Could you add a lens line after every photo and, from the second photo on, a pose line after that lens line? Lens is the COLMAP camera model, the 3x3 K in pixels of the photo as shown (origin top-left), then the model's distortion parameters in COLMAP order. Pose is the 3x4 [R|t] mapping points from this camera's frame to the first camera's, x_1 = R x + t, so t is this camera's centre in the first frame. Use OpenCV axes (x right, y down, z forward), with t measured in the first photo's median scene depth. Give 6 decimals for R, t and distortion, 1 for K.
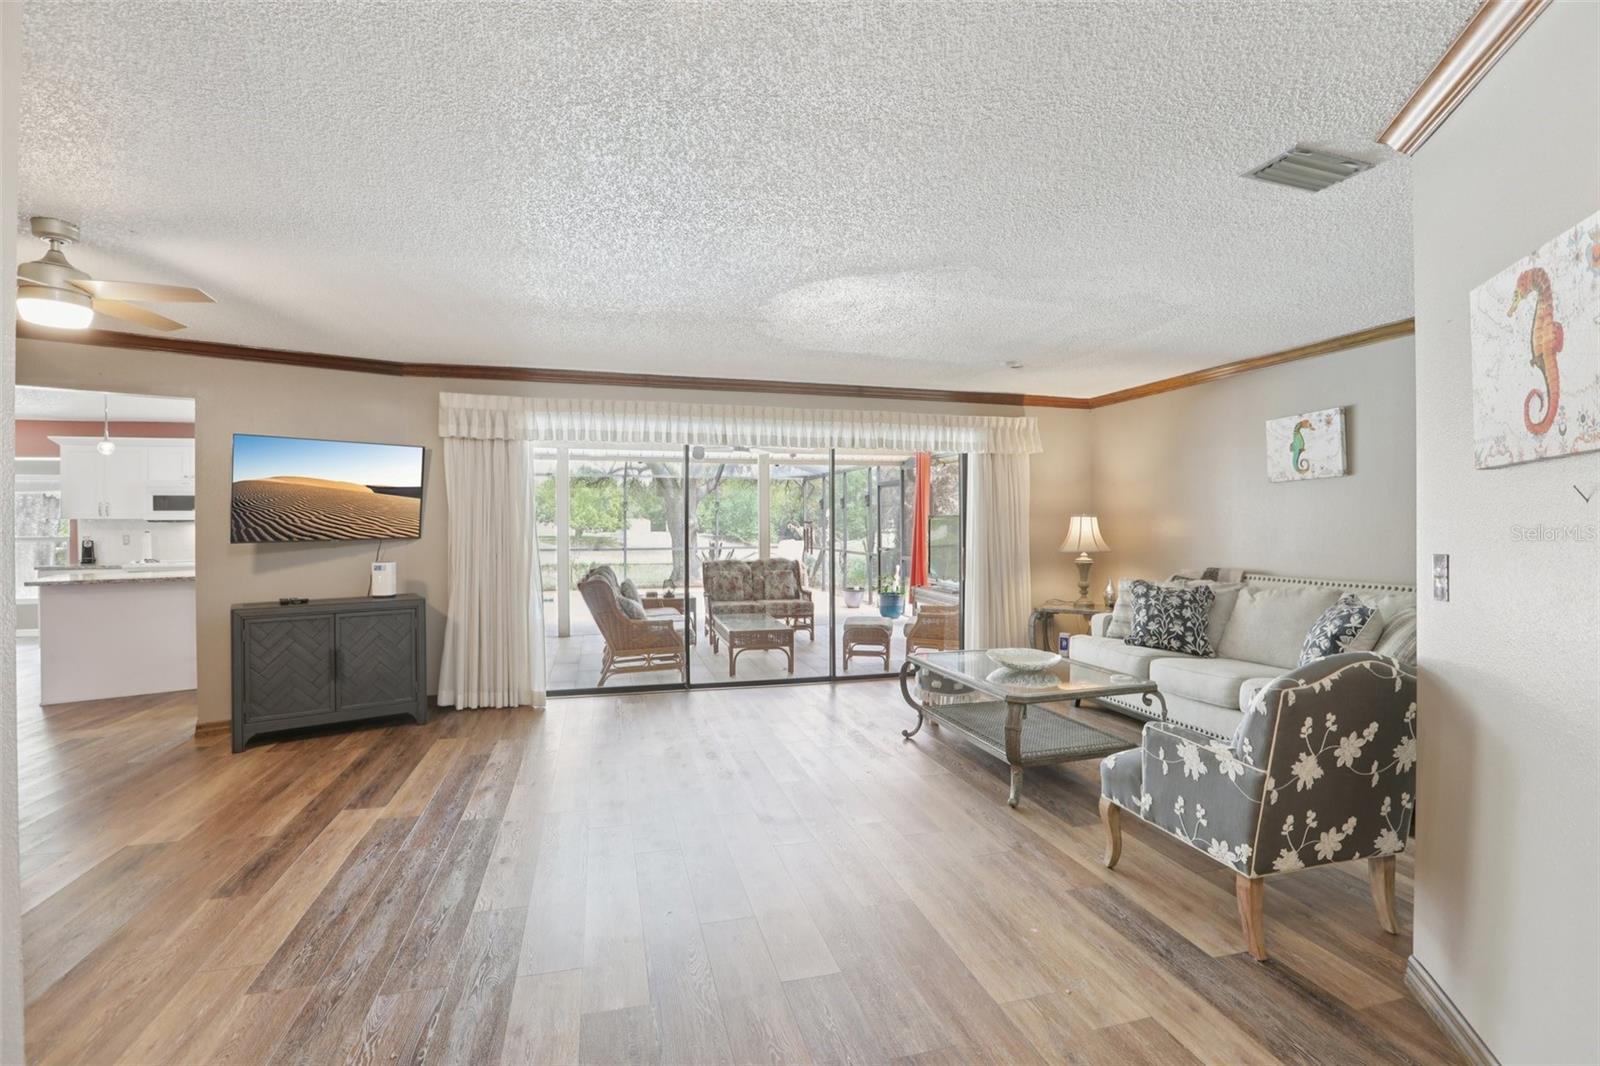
lens RADIAL K [[734.5, 0, 820.2], [0, 734.5, 526.5], [0, 0, 1]] dist [-0.027033, 0.000350]
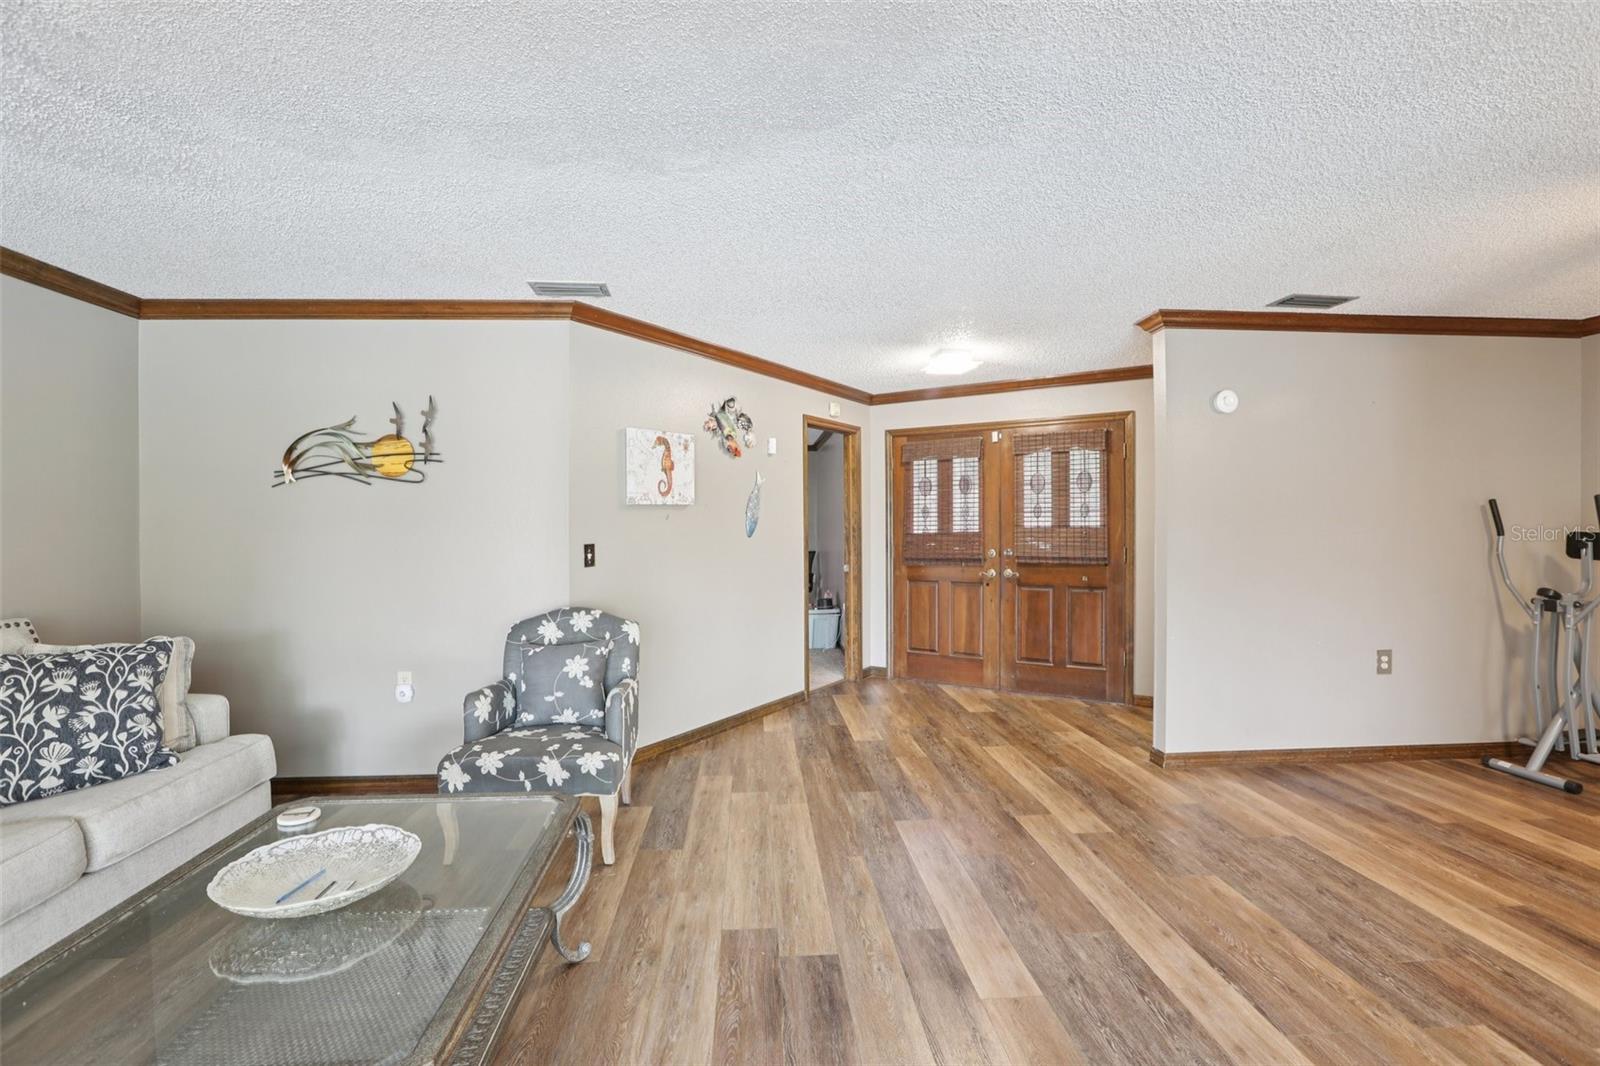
lens RADIAL K [[733.0, 0, 800.8], [0, 733.0, 521.1], [0, 0, 1]] dist [-0.055447, 0.022218]
pose [[-0.974455, 0.007922, 0.224443, -0.073278], [0.008125, 0.999967, -0.000019, -0.009333], [-0.224435, 0.001806, -0.974487, 1.466878]]
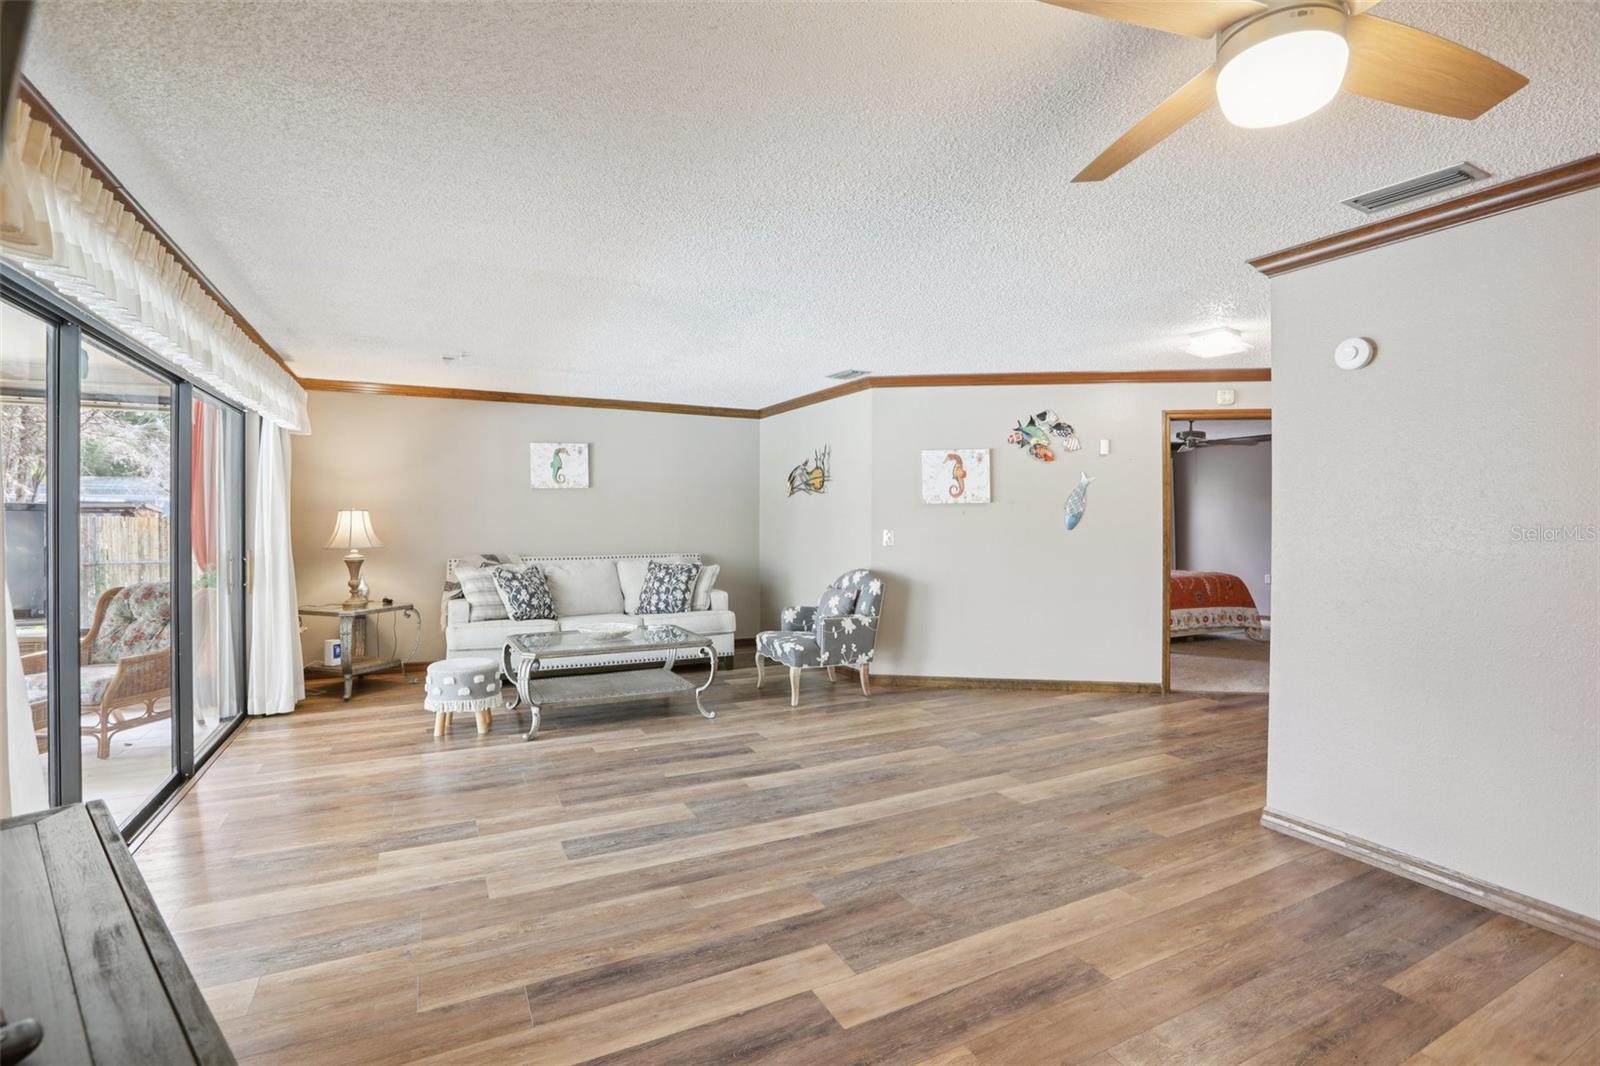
lens RADIAL K [[733.0, 0, 800.8], [0, 733.0, 521.1], [0, 0, 1]] dist [-0.055447, 0.022218]
pose [[-0.195165, -0.003455, 0.980764, -1.075784], [0.000655, 0.999993, 0.003653, -0.005411], [-0.980770, 0.001355, -0.195161, 1.022730]]
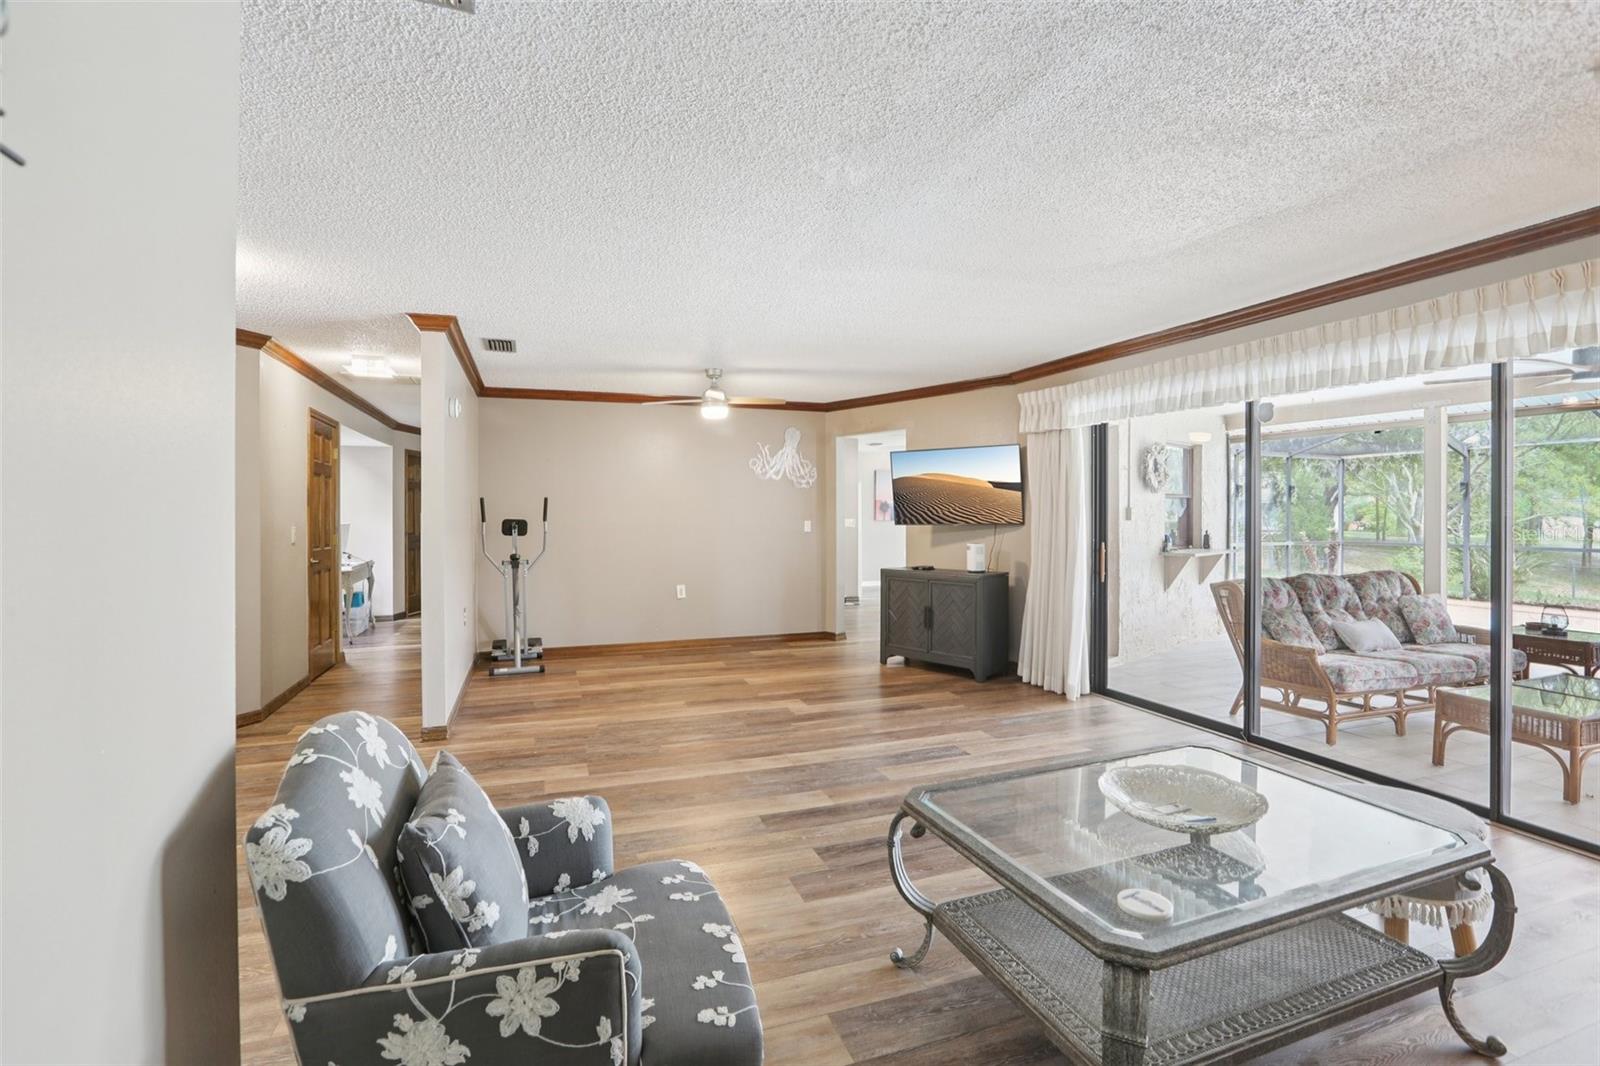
lens RADIAL K [[747.6, 0, 780.5], [0, 747.6, 517.5], [0, 0, 1]] dist [-0.026727, 0.000684]
pose [[0.037491, 0.010722, -0.999239, 0.826409], [-0.001910, 0.999941, 0.010658, -0.008335], [0.999295, 0.001509, 0.037509, 0.806461]]
